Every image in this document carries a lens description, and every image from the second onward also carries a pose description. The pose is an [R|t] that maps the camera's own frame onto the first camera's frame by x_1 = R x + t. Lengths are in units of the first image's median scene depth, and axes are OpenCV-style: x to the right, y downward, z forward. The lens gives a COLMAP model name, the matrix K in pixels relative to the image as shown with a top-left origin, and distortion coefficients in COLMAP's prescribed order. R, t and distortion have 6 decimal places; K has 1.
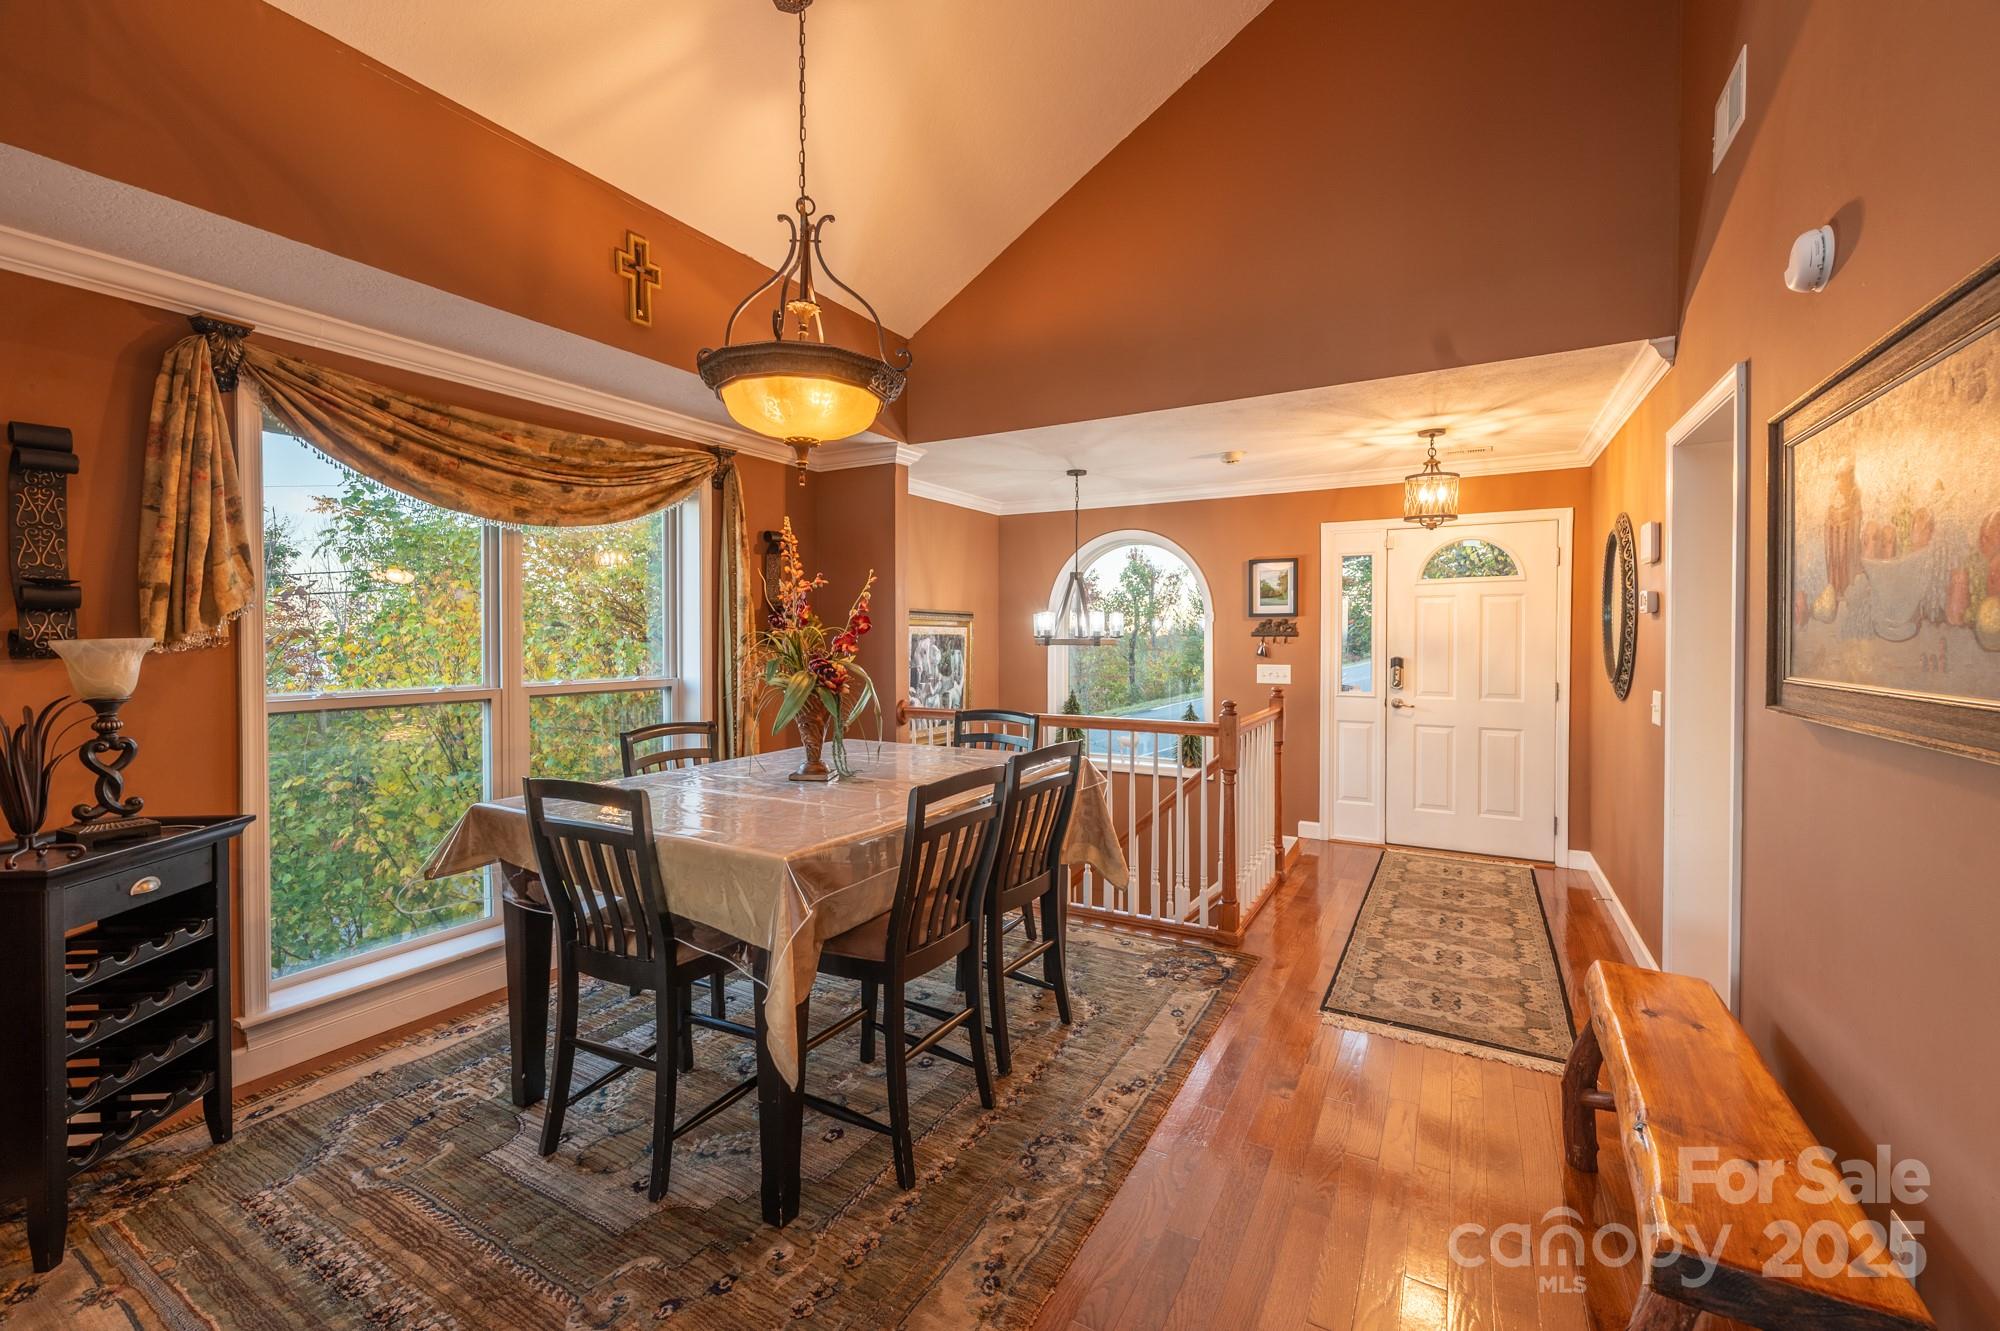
lens RADIAL K [[818.0, 0, 1005.1], [0, 818.0, 644.5], [0, 0, 1]] dist [0.000387, 0.000034]
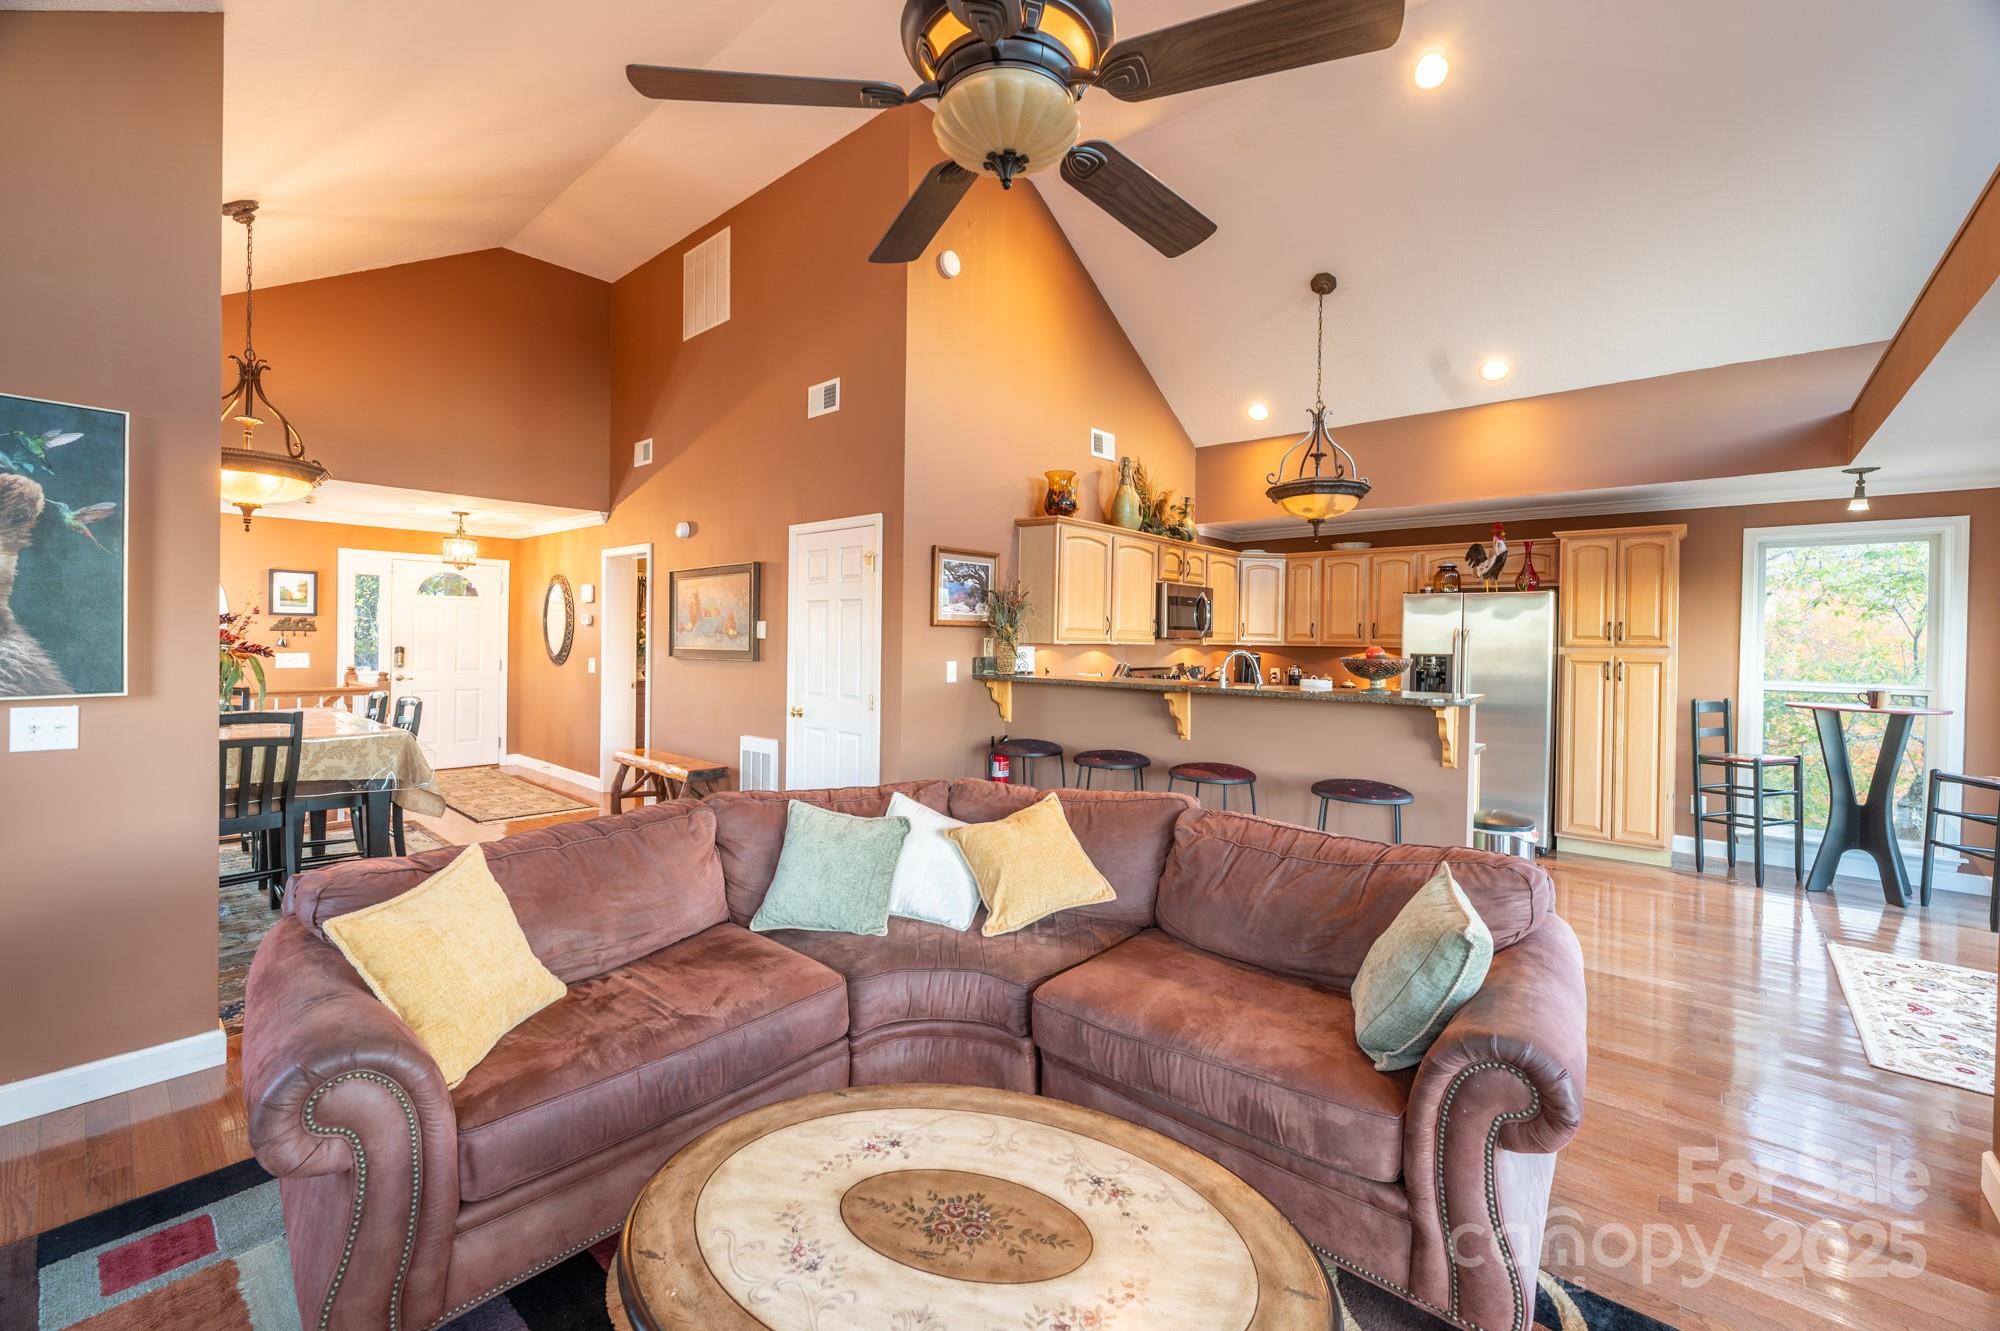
lens RADIAL K [[804.7, 0, 1000.2], [0, 804.7, 643.6], [0, 0, 1]] dist [-0.000020, -0.000039]
pose [[0.206999, -0.001332, 0.978340, -0.835892], [-0.001244, 0.999998, 0.001624, 0.007847], [-0.978340, -0.001553, 0.206997, -0.420897]]
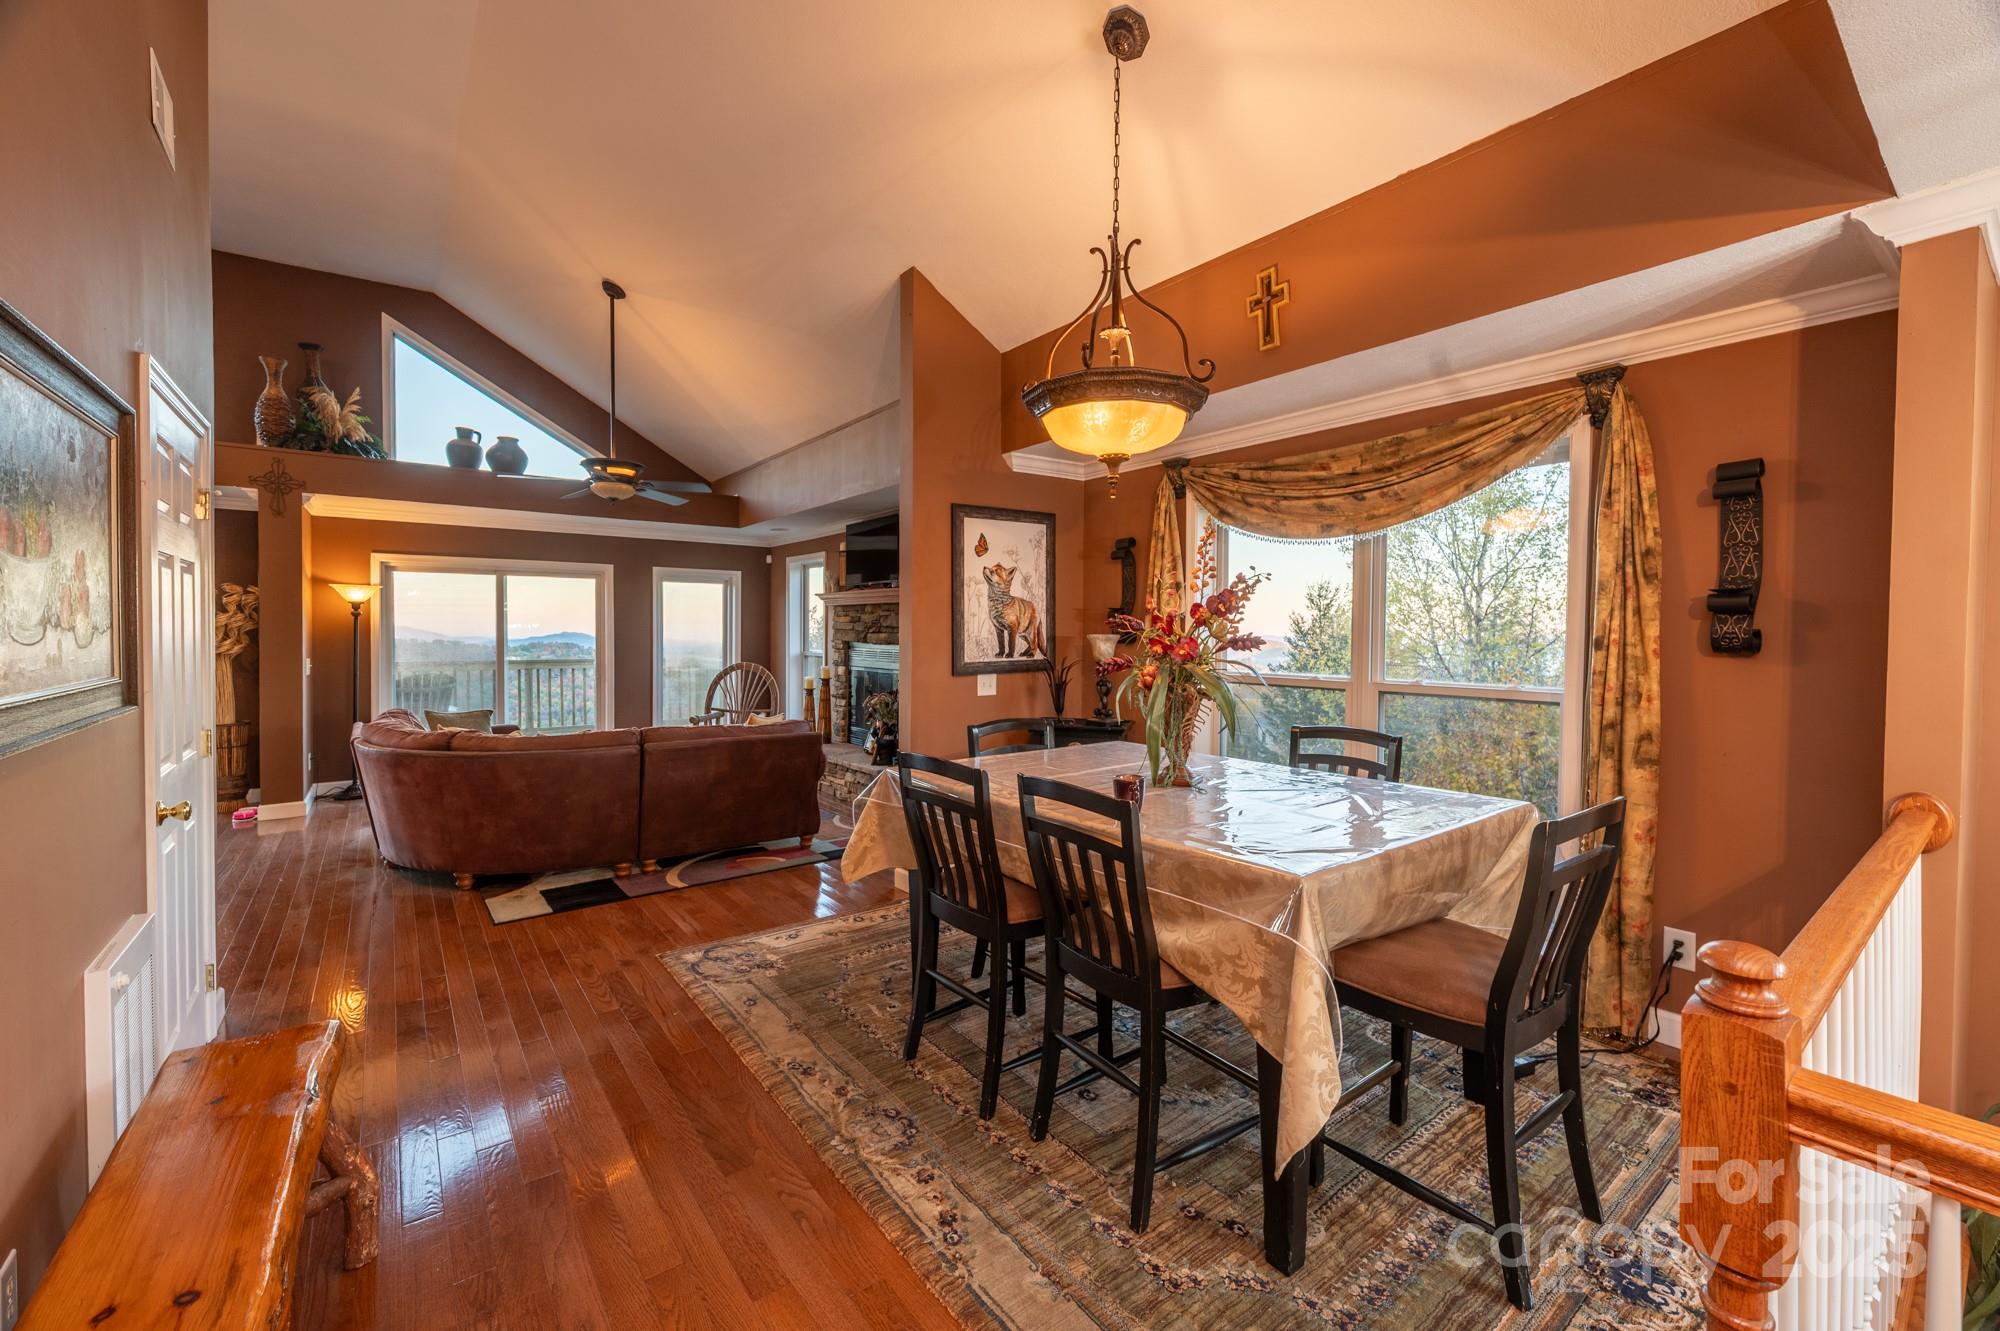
lens RADIAL K [[801.9, 0, 999.7], [0, 801.9, 644.1], [0, 0, 1]] dist [0.000626, 0.000025]
pose [[-0.396250, 0.016220, -0.917999, 0.456331], [-0.015242, 0.999590, 0.024241, -0.013660], [0.918016, 0.023598, -0.395840, 0.741246]]
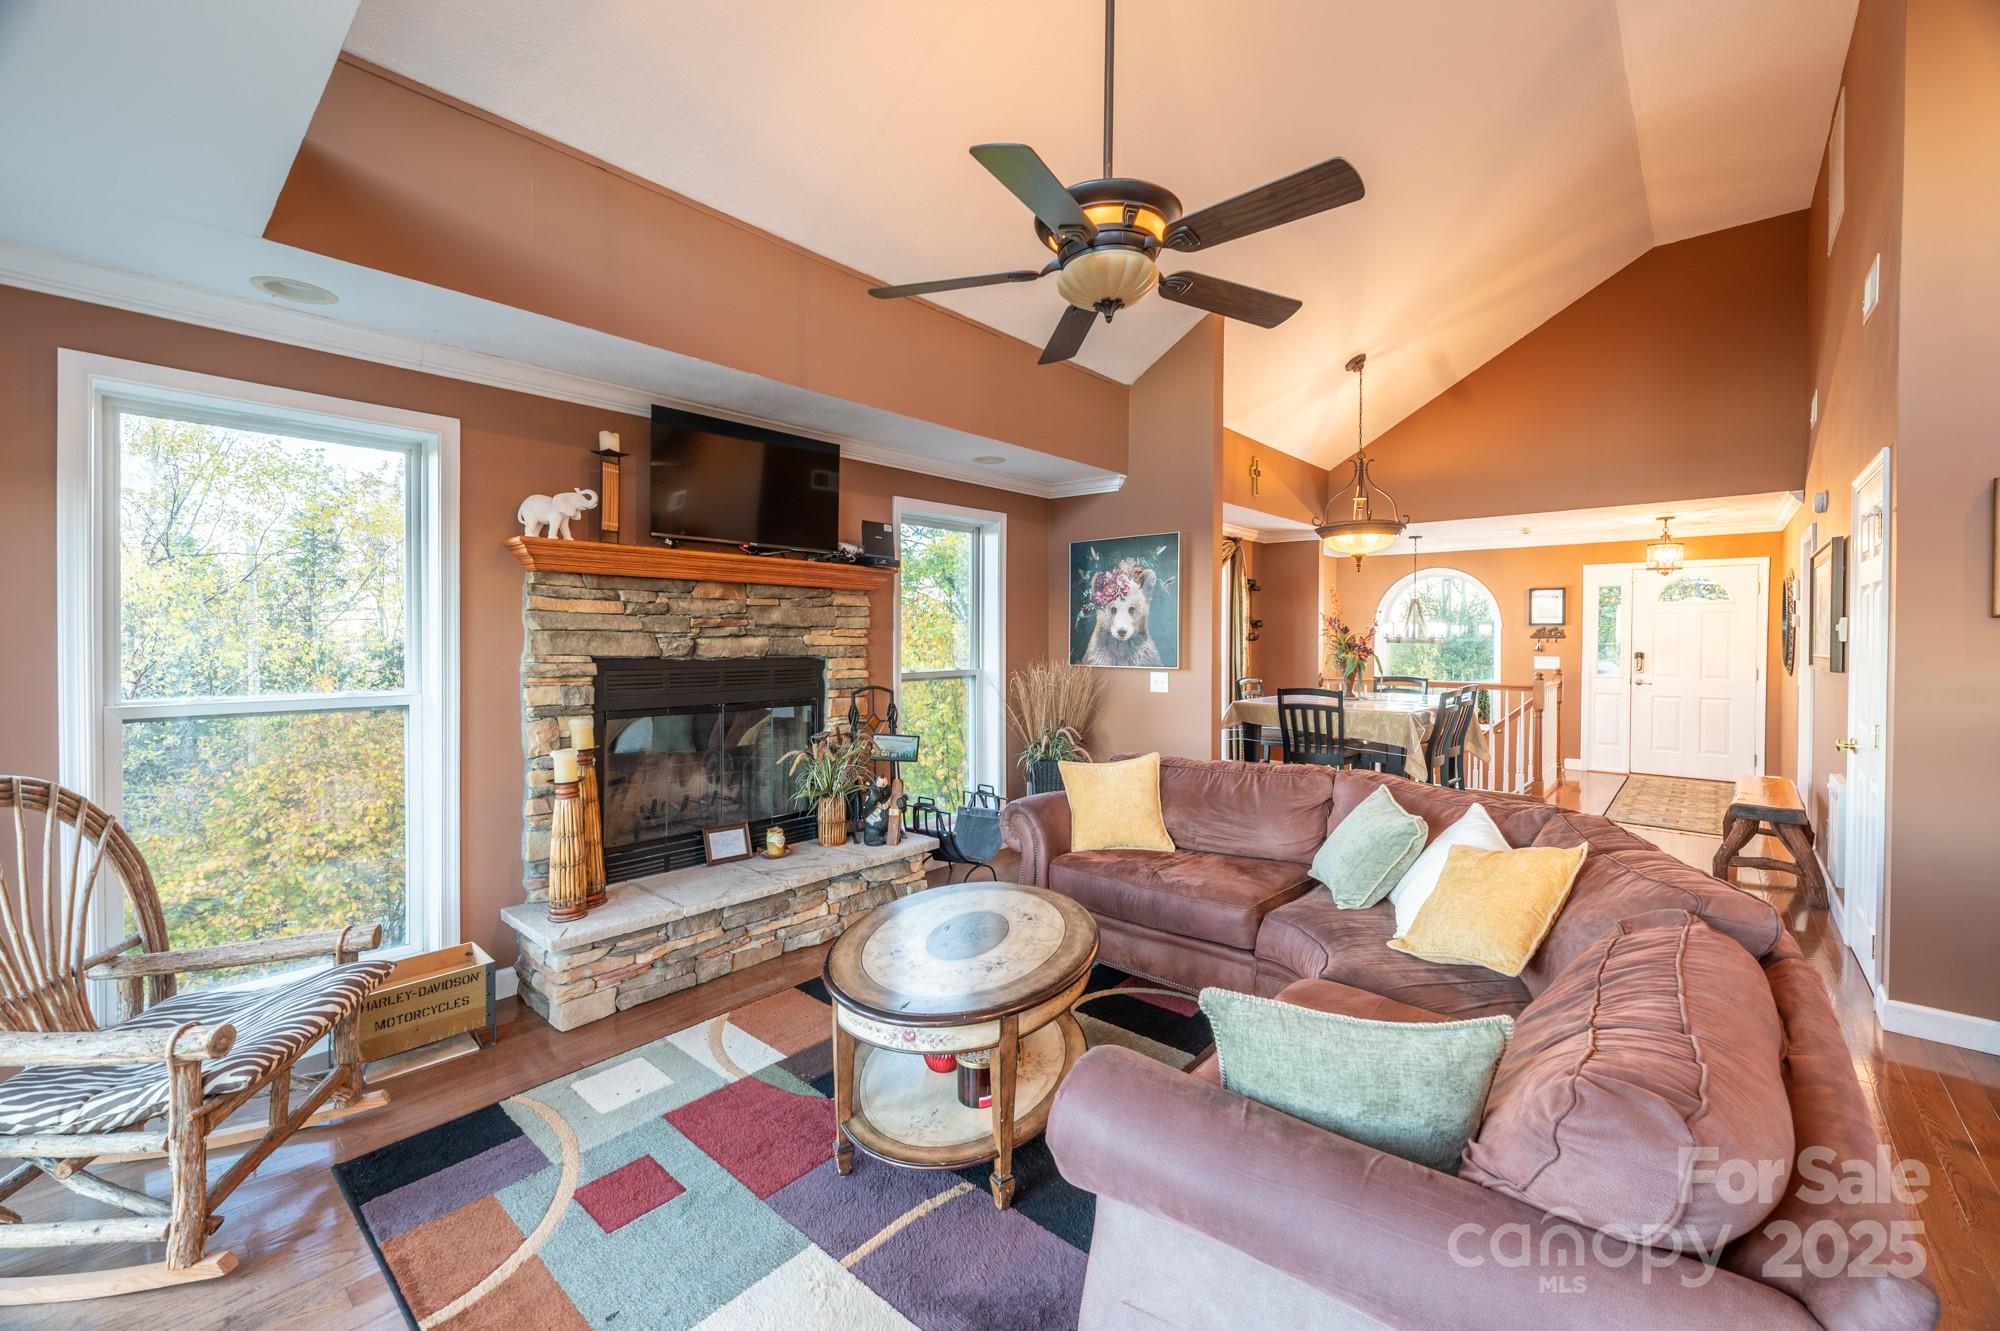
lens RADIAL K [[804.7, 0, 1000.2], [0, 804.7, 643.6], [0, 0, 1]] dist [-0.000020, -0.000039]
pose [[0.977025, 0.007400, -0.212997, -0.440819], [-0.007763, 0.999969, -0.000868, 0.011790], [0.212984, 0.002501, 0.977052, -0.868333]]
